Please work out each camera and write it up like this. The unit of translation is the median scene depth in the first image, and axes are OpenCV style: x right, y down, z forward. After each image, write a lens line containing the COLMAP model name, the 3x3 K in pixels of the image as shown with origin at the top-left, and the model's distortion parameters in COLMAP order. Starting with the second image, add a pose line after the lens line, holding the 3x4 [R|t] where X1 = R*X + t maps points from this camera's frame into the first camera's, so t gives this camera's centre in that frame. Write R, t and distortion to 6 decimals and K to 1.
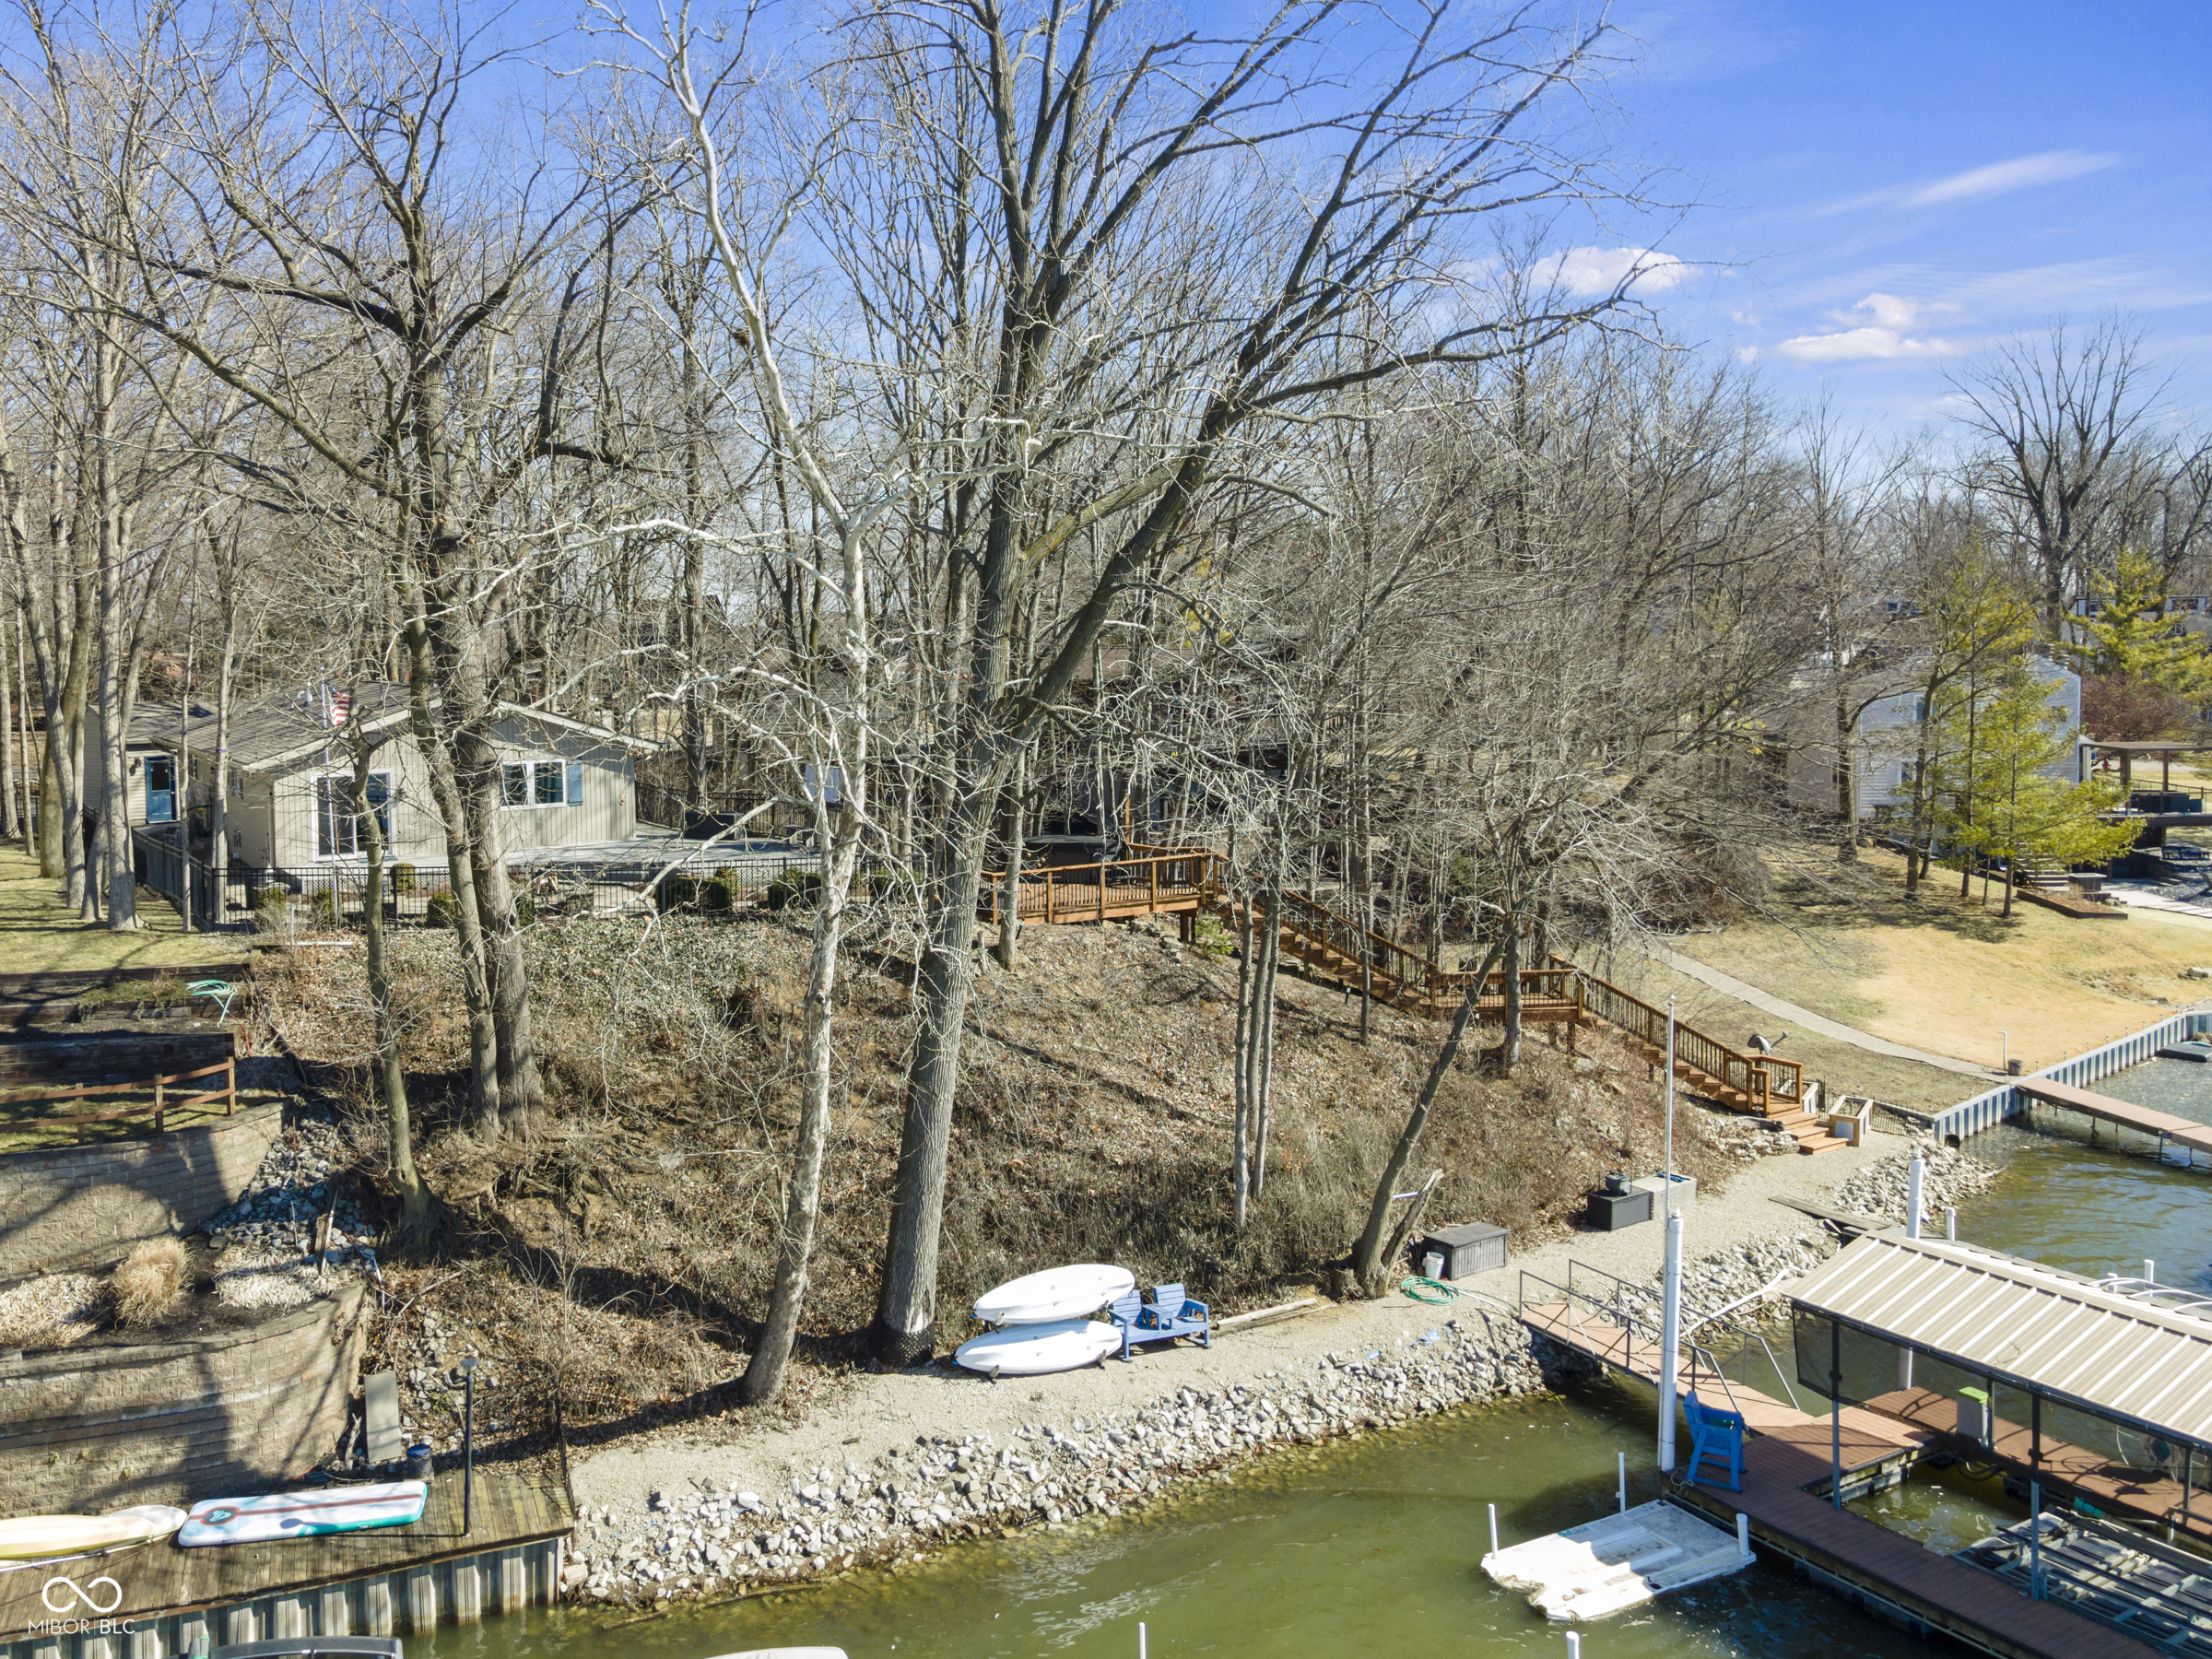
lens RADIAL K [[1814.1, 0, 956.3], [0, 1814.1, 767.3], [0, 0, 1]] dist [0.026608, 0.026934]
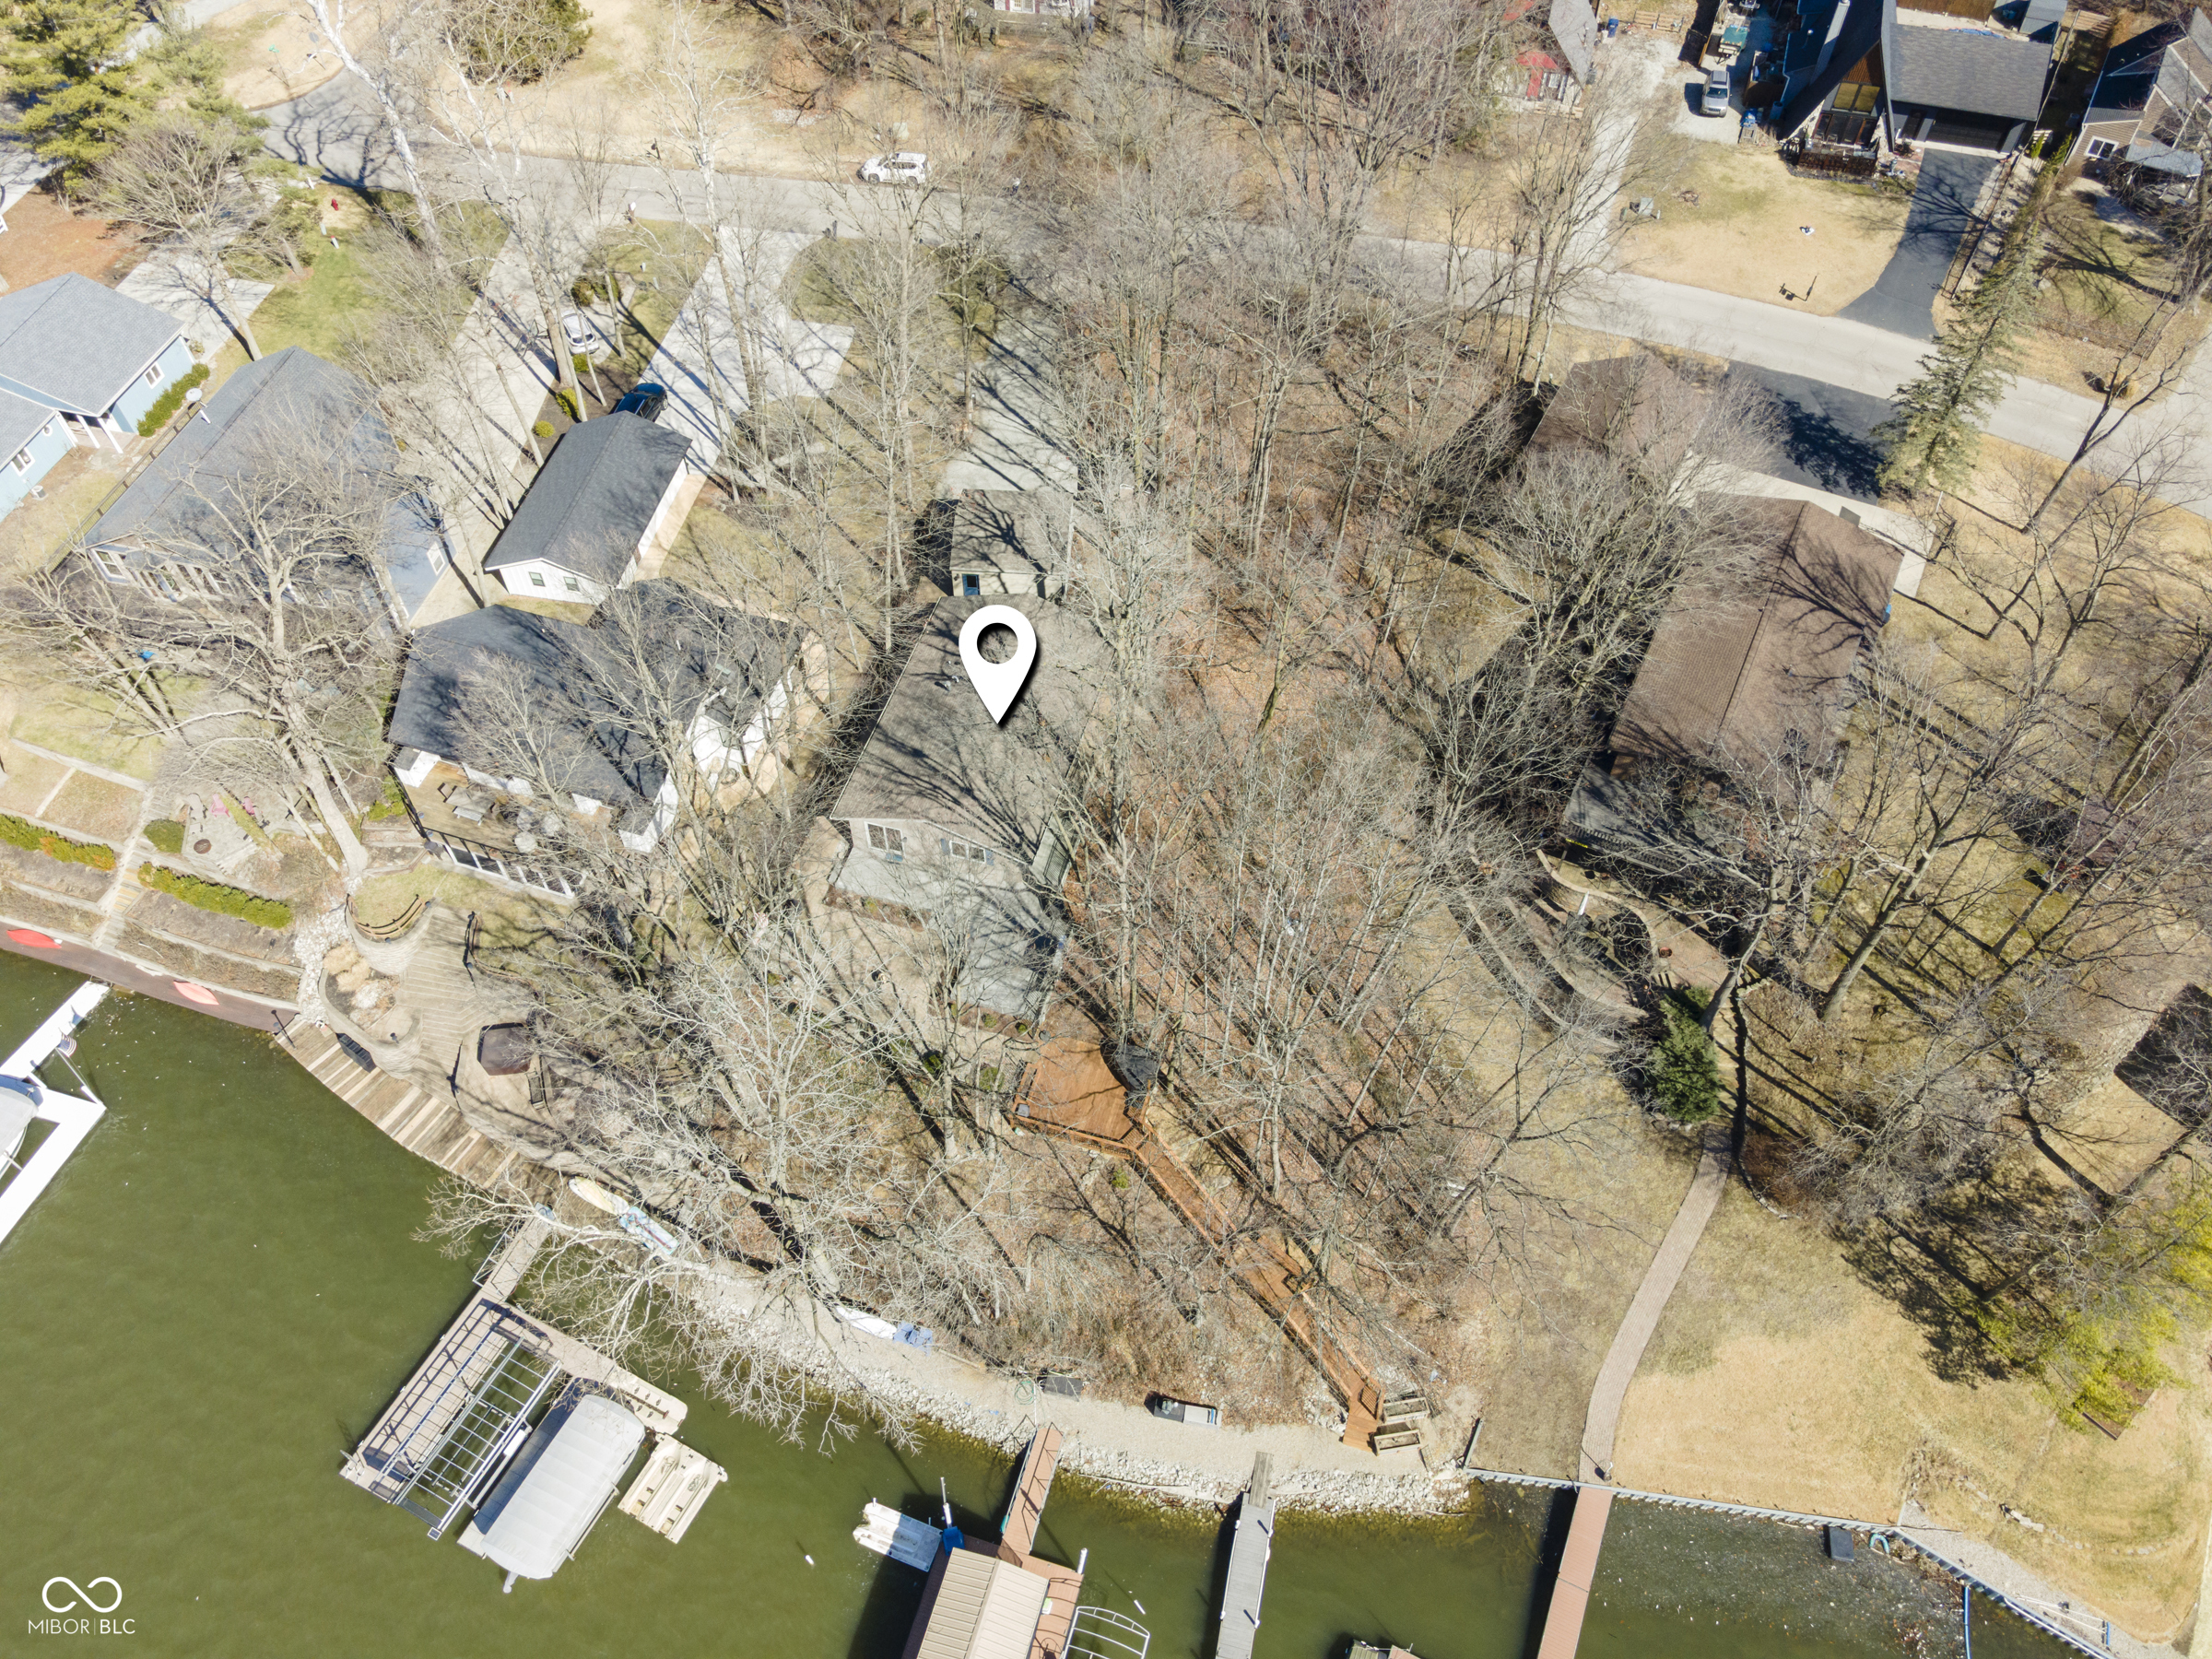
lens RADIAL K [[1617.8, 0, 1098.4], [0, 1617.8, 843.3], [0, 0, 1]] dist [0.030559, 0.026327]
pose [[0.682057, 0.588799, -0.433722, 0.939782], [-0.066823, 0.640782, 0.764809, -2.072231], [0.728240, -0.492661, 0.476395, 0.455383]]
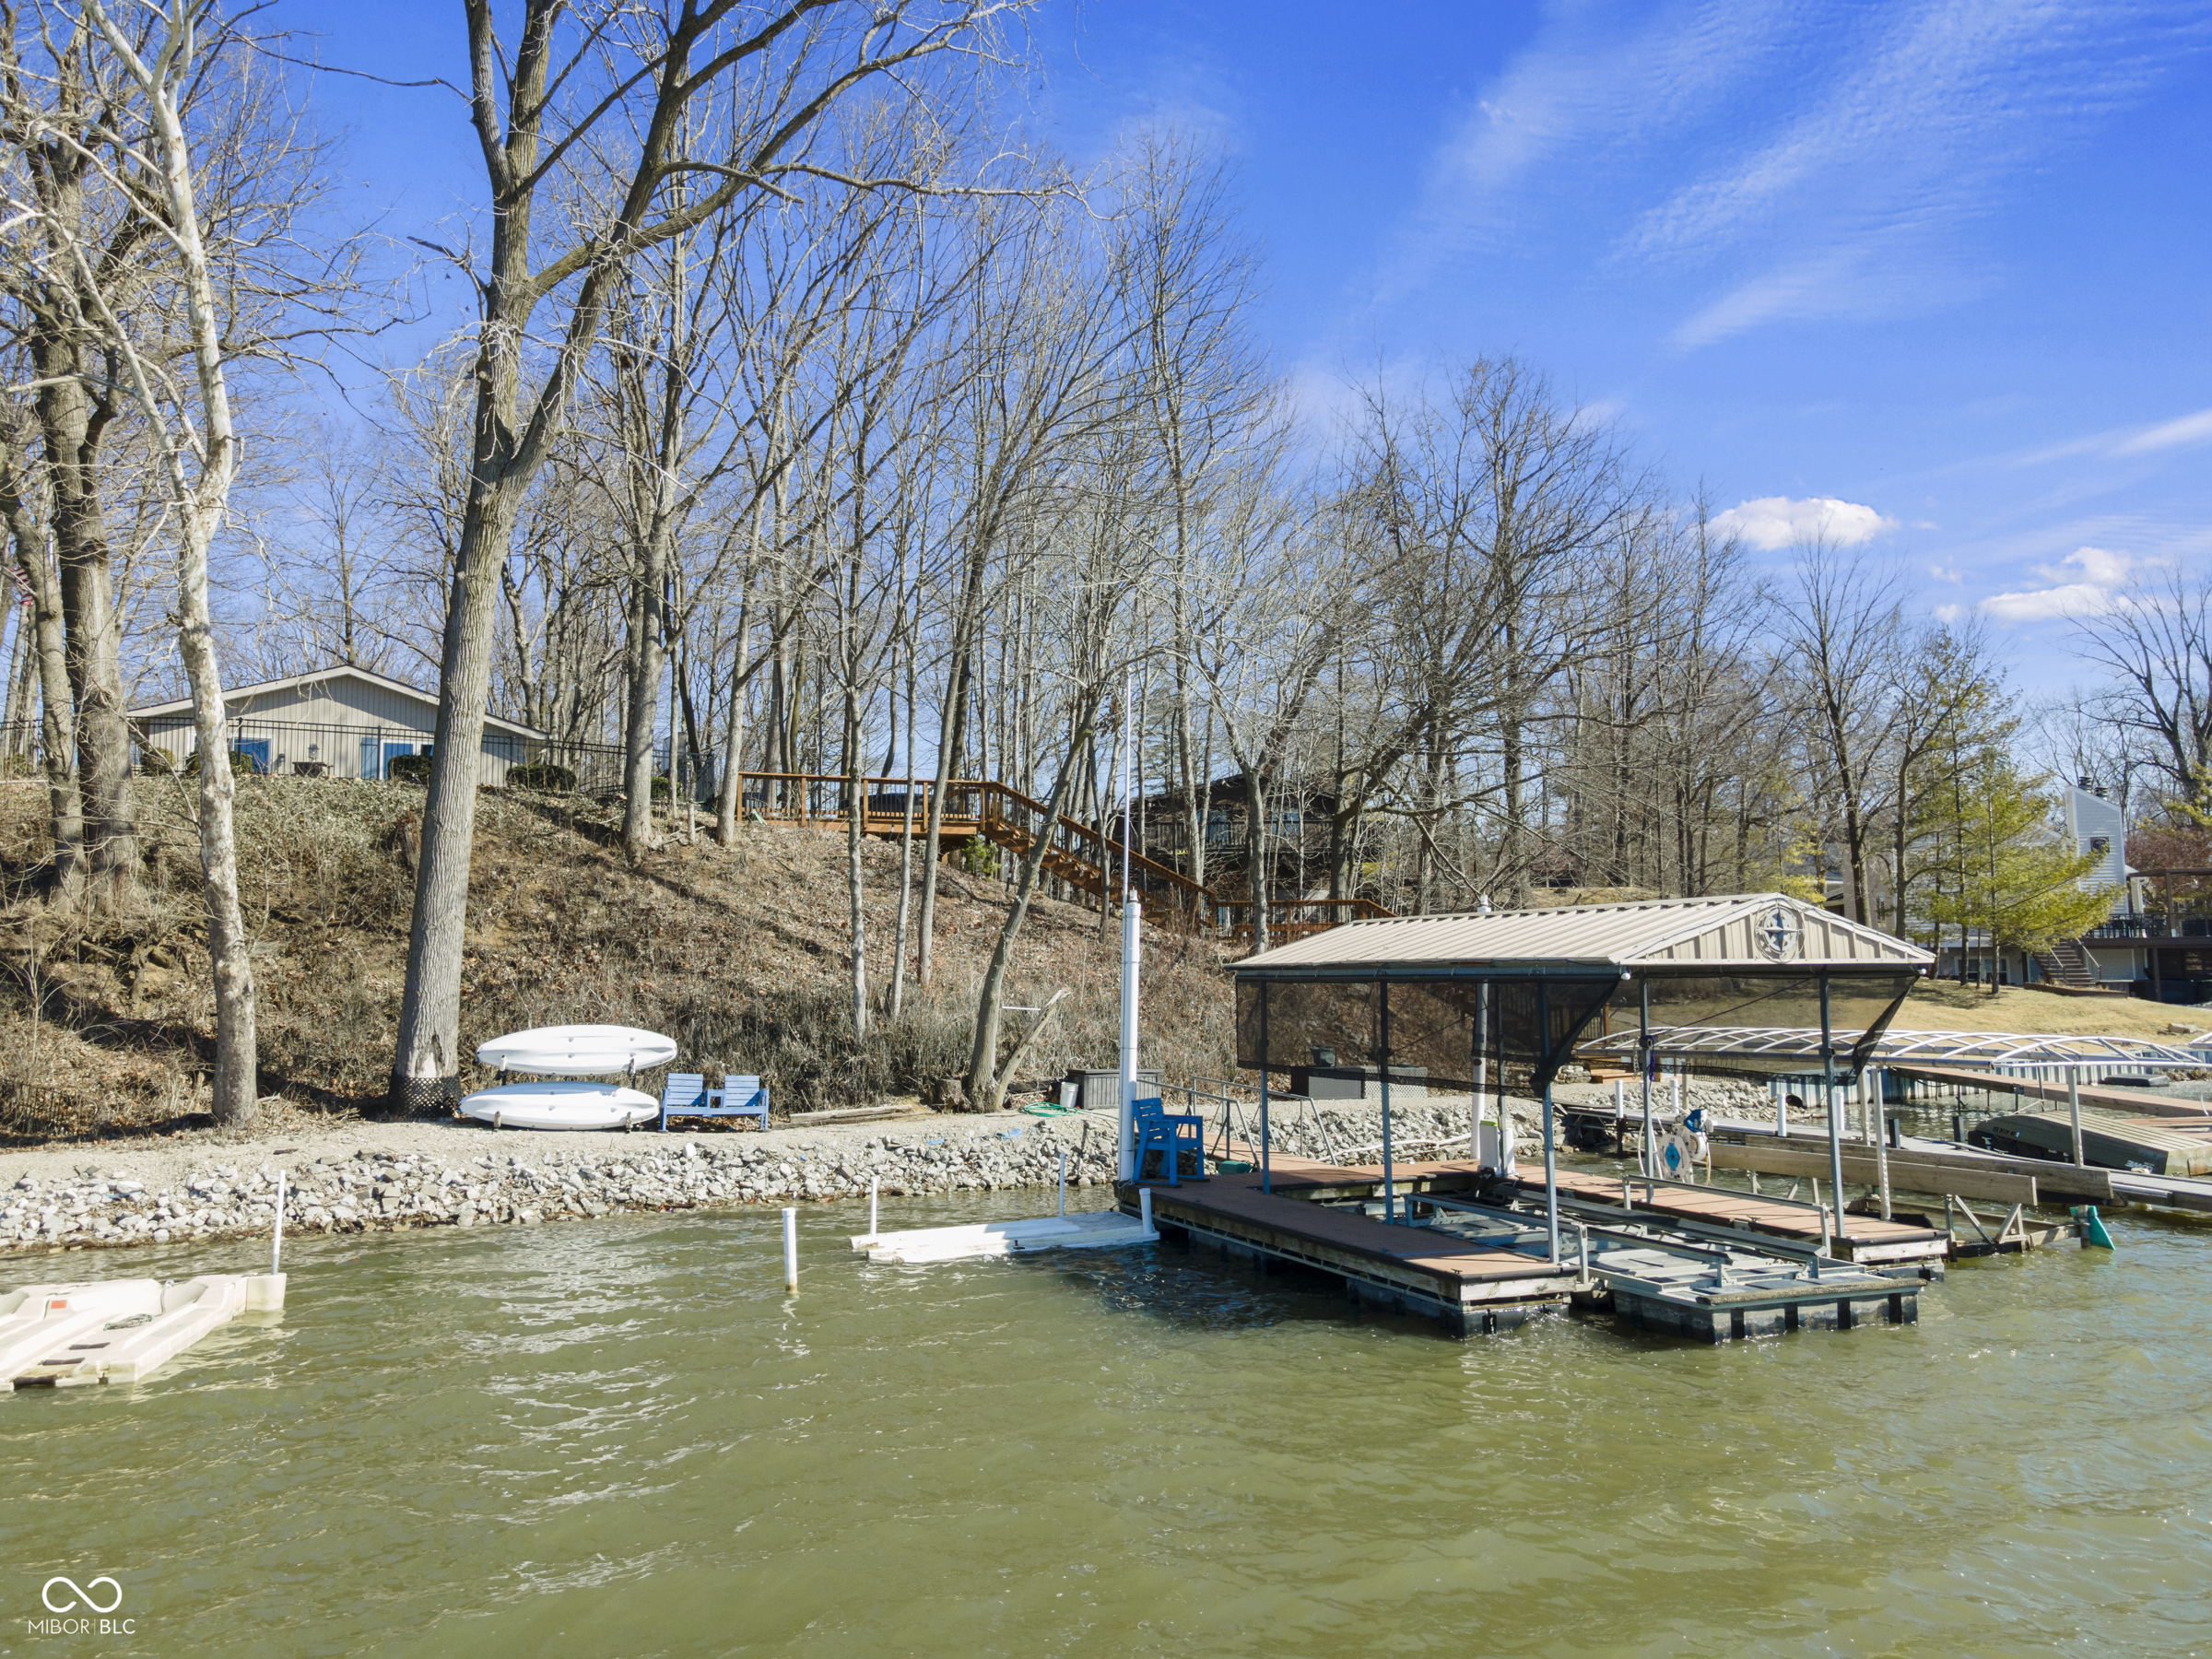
lens RADIAL K [[1617.8, 0, 1101.8], [0, 1617.8, 835.0], [0, 0, 1]] dist [0.030559, 0.026327]
pose [[0.993748, -0.007312, -0.111406, 0.433130], [-0.011000, 0.986585, -0.162875, 0.319889], [0.111102, 0.163082, 0.980337, 0.173339]]
